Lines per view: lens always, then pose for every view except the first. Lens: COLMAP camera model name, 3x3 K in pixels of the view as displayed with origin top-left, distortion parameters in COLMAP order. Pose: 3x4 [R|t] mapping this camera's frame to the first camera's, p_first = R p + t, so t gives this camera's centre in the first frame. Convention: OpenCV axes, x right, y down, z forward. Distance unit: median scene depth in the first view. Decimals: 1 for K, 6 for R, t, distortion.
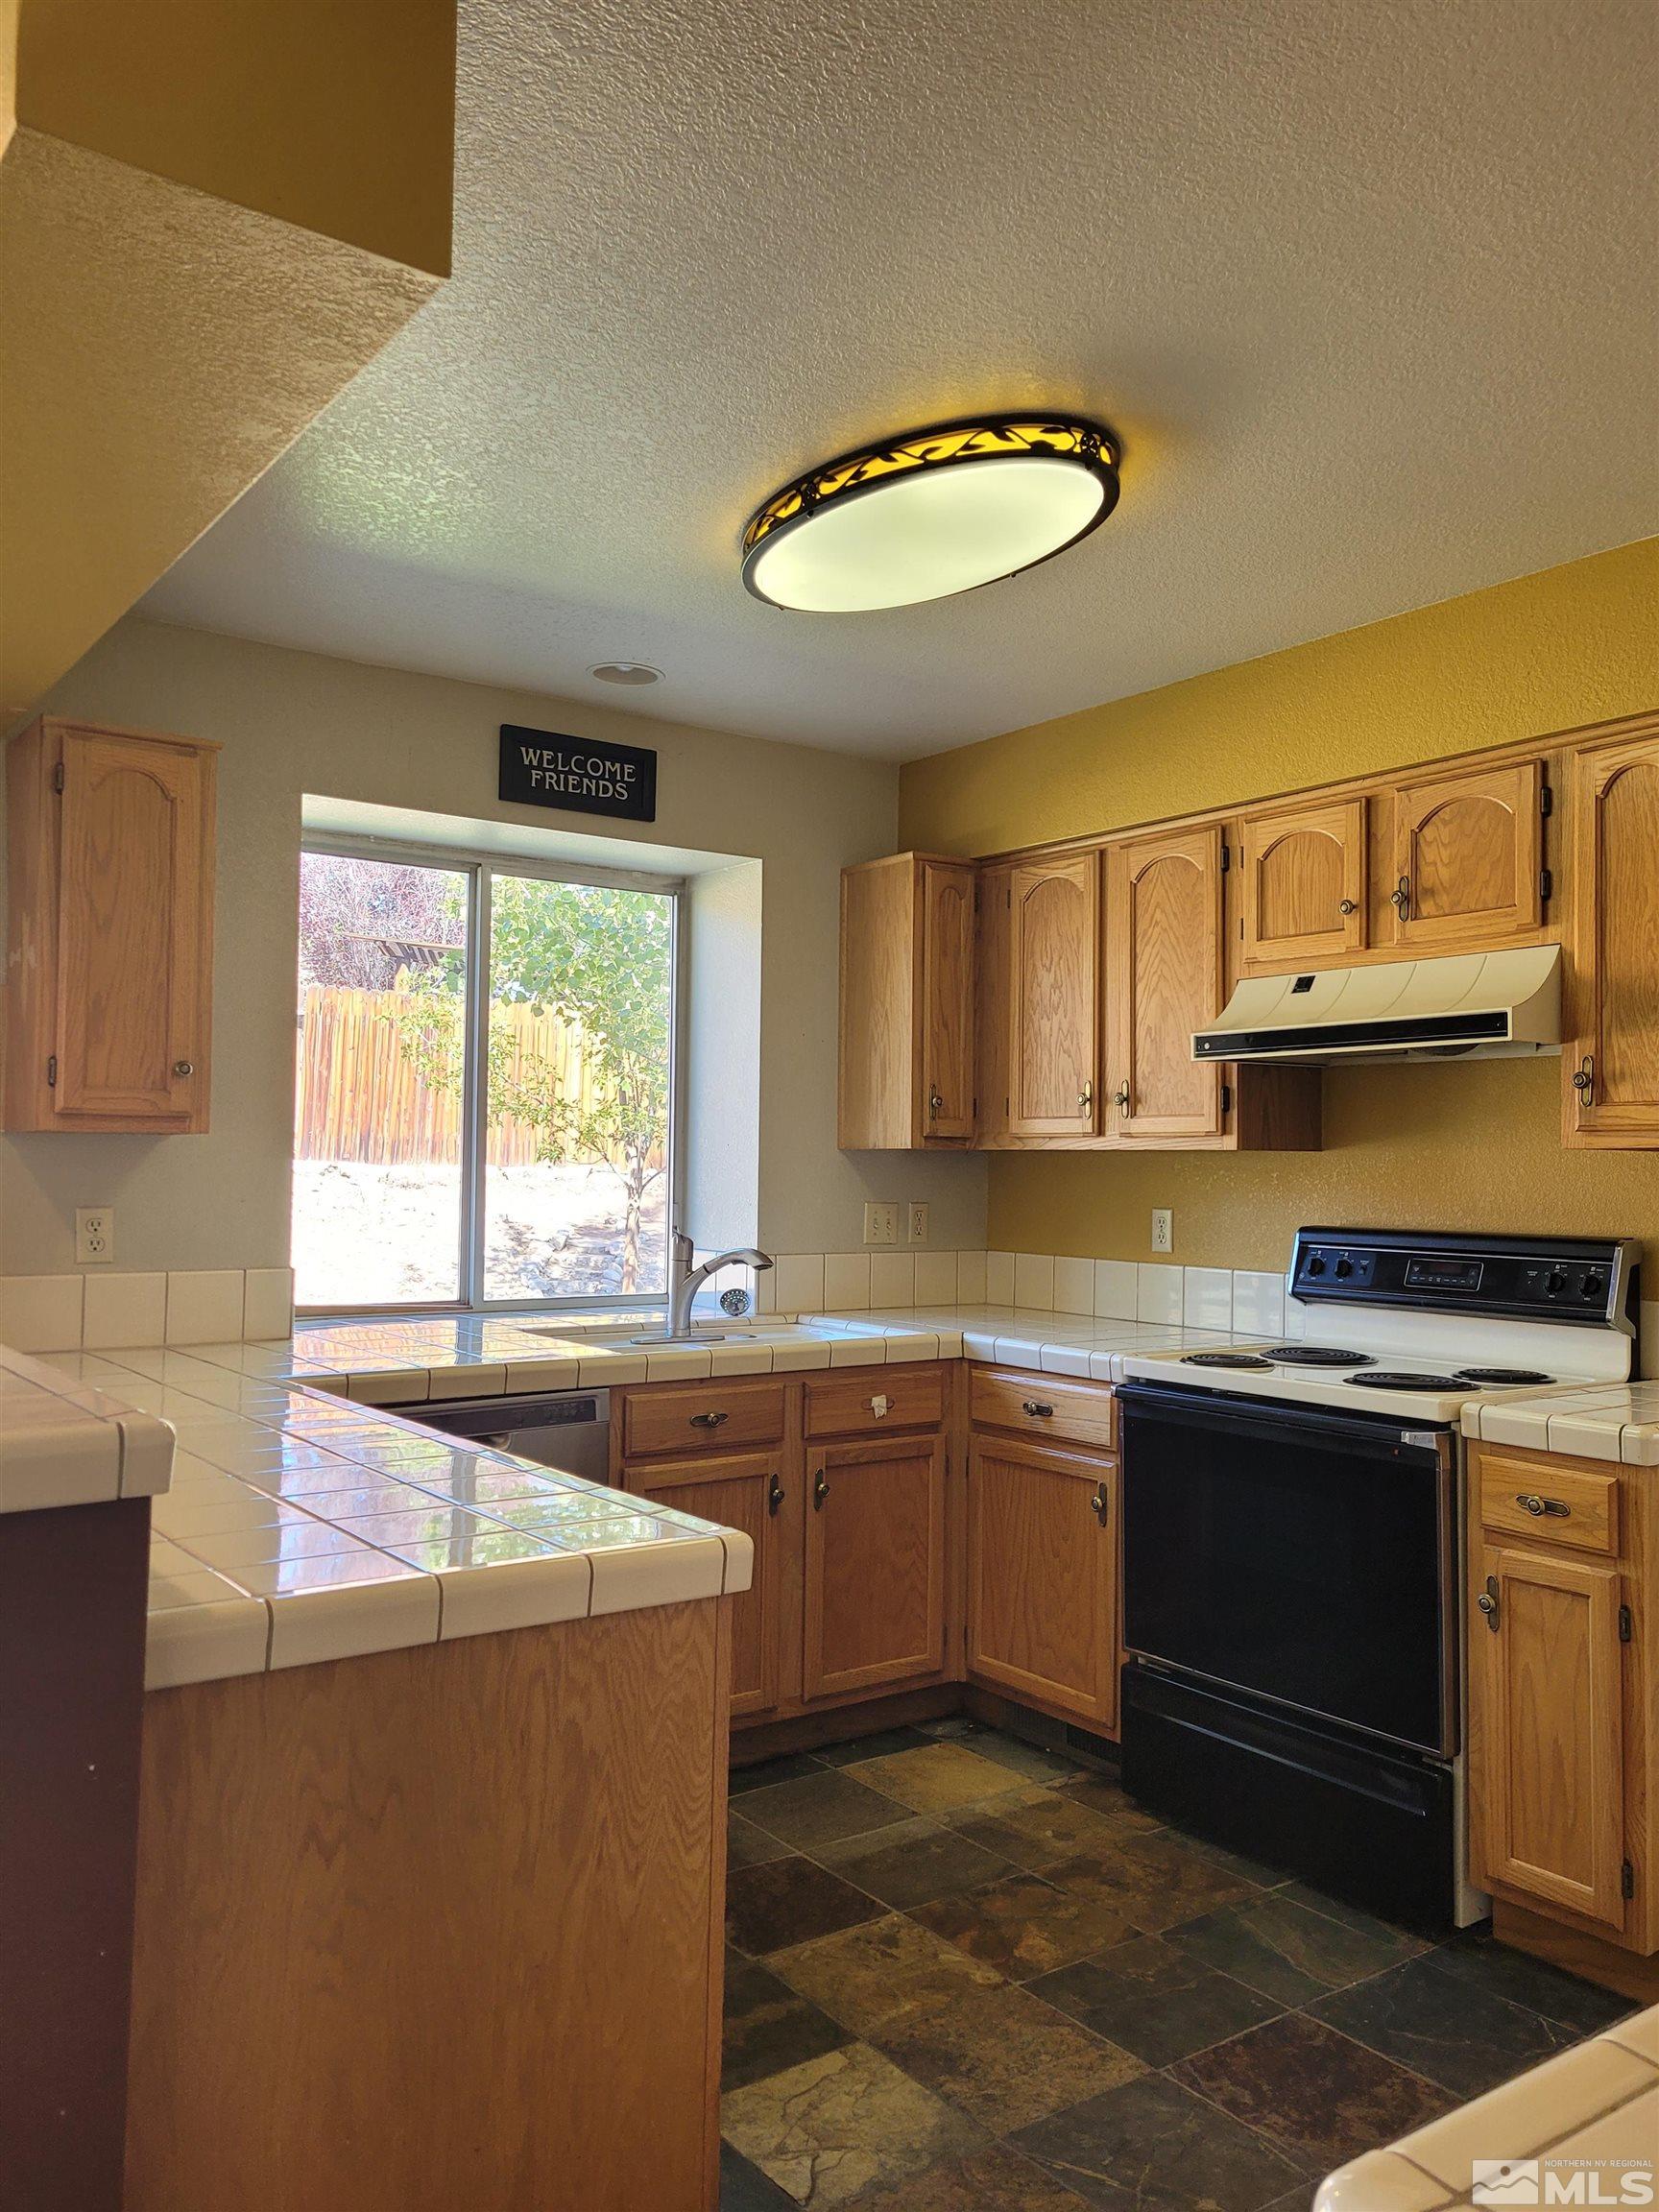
lens RADIAL K [[1656.0, 0, 829.5], [0, 1656.0, 1106.0], [0, 0, 1]] dist [-0.003210, -0.000900]
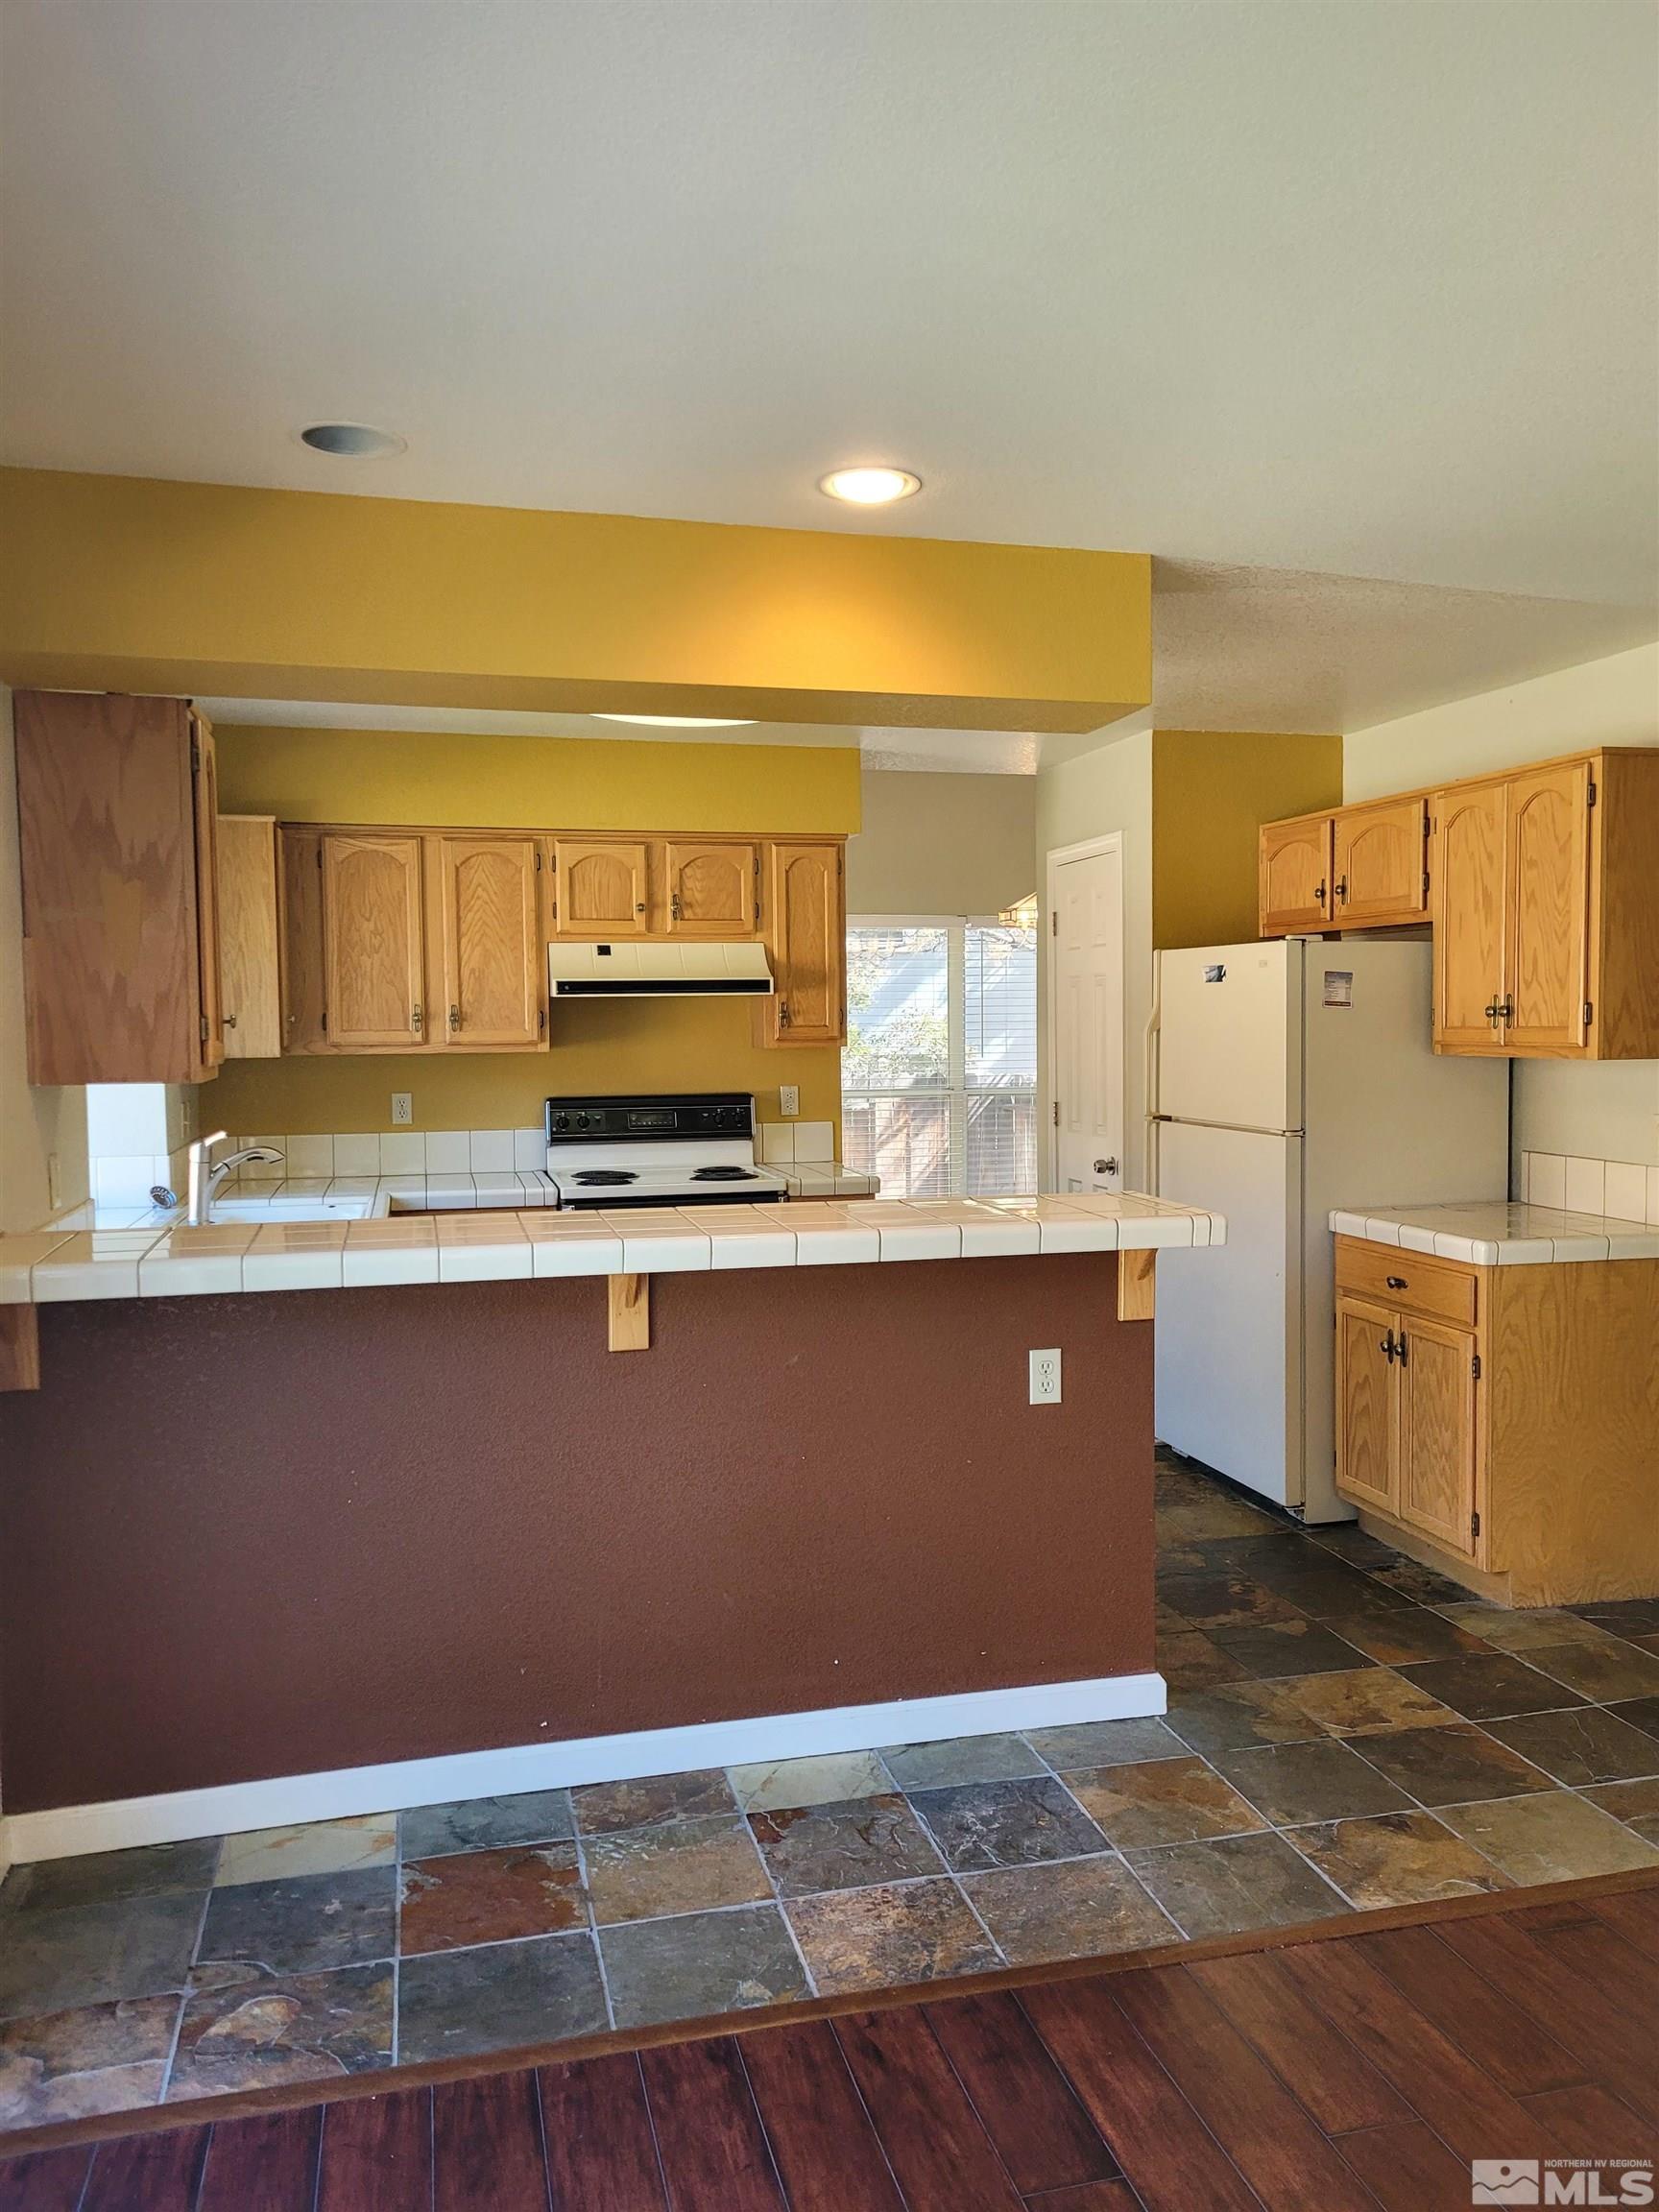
lens RADIAL K [[1656.0, 0, 829.5], [0, 1656.0, 1106.0], [0, 0, 1]] dist [-0.003210, -0.000900]
pose [[0.369677, -0.068505, 0.926632, -1.111374], [-0.021426, 0.996385, 0.082209, -0.057088], [-0.928913, -0.050245, 0.366872, 0.177356]]
